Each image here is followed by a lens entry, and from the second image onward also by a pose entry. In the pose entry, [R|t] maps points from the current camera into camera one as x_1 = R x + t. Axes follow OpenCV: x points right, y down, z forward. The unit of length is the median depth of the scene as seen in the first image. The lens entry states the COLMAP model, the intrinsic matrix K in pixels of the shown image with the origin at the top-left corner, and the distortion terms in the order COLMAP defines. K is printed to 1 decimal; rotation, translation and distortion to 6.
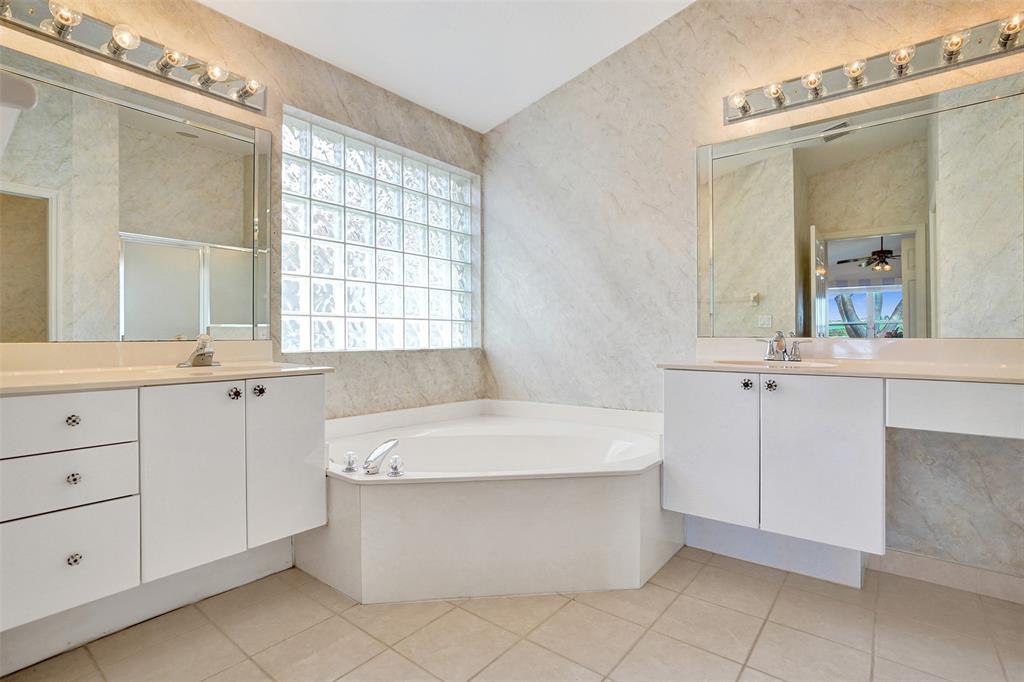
lens RADIAL K [[478.7, 0, 513.4], [0, 478.7, 339.2], [0, 0, 1]] dist [-0.065971, 0.021466]
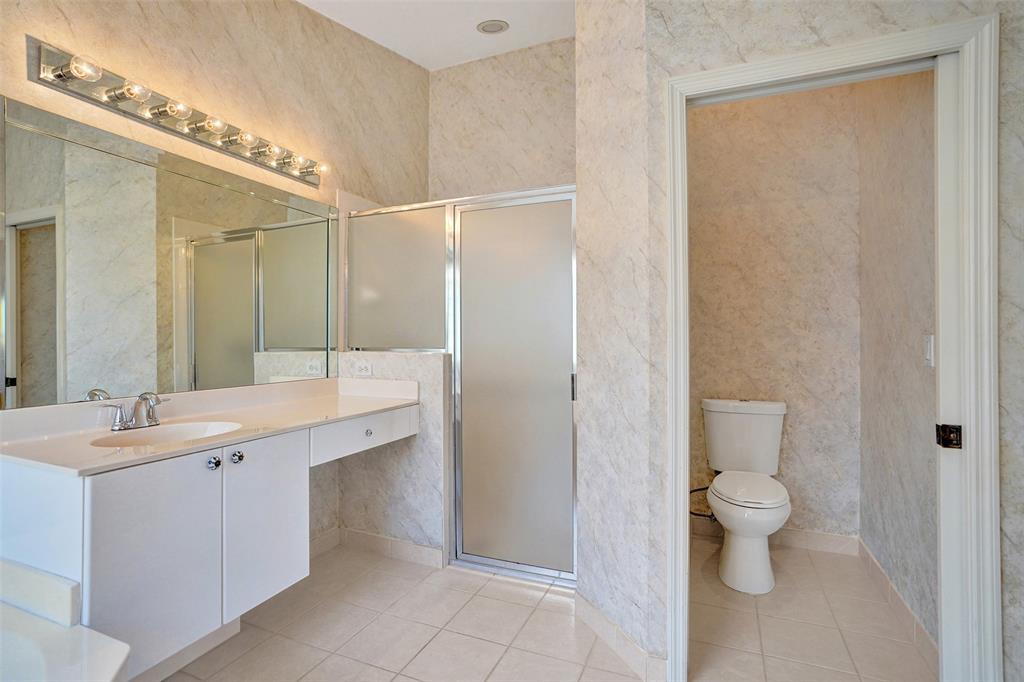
lens RADIAL K [[478.7, 0, 510.6], [0, 478.7, 337.3], [0, 0, 1]] dist [-0.065971, 0.021466]
pose [[-0.277630, 0.002805, 0.960684, -0.275104], [0.007685, 0.999970, -0.000698, -0.077771], [-0.960657, 0.007189, -0.277644, 0.439359]]
